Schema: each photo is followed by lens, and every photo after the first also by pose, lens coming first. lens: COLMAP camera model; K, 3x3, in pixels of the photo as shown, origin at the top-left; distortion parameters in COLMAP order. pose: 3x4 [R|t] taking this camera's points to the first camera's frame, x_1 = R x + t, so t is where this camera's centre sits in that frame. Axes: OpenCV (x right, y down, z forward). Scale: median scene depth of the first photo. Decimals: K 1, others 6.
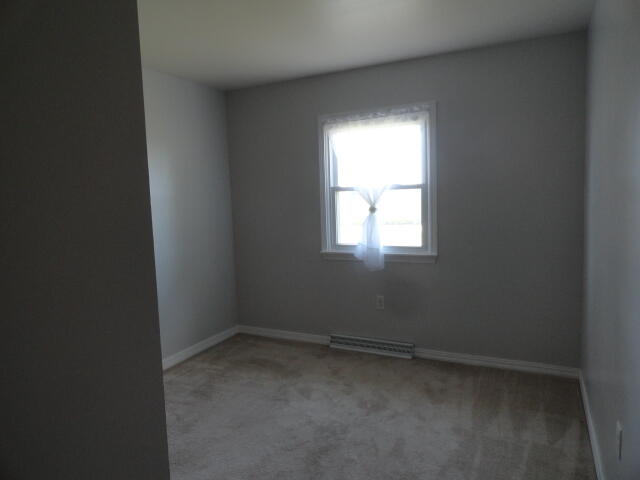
lens RADIAL K [[439.5, 0, 316.0], [0, 439.5, 244.9], [0, 0, 1]] dist [-0.004466, -0.001261]
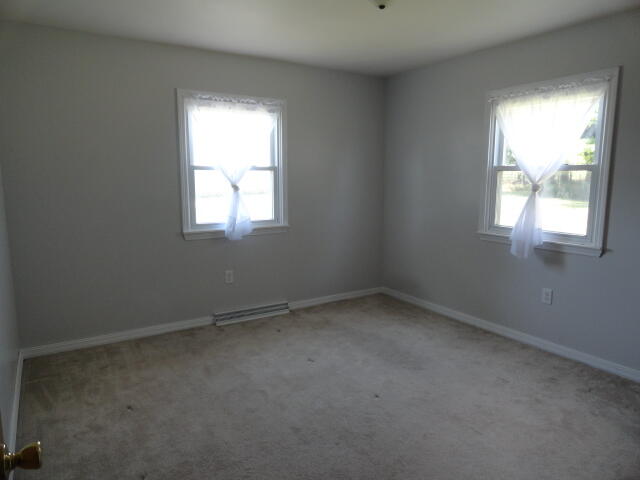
lens RADIAL K [[439.5, 0, 319.4], [0, 439.5, 236.2], [0, 0, 1]] dist [-0.004466, -0.001261]
pose [[0.519547, -0.084345, 0.850269, -0.688285], [0.080505, 0.995521, 0.049562, -0.000565], [-0.850641, 0.042701, 0.524010, 0.271846]]
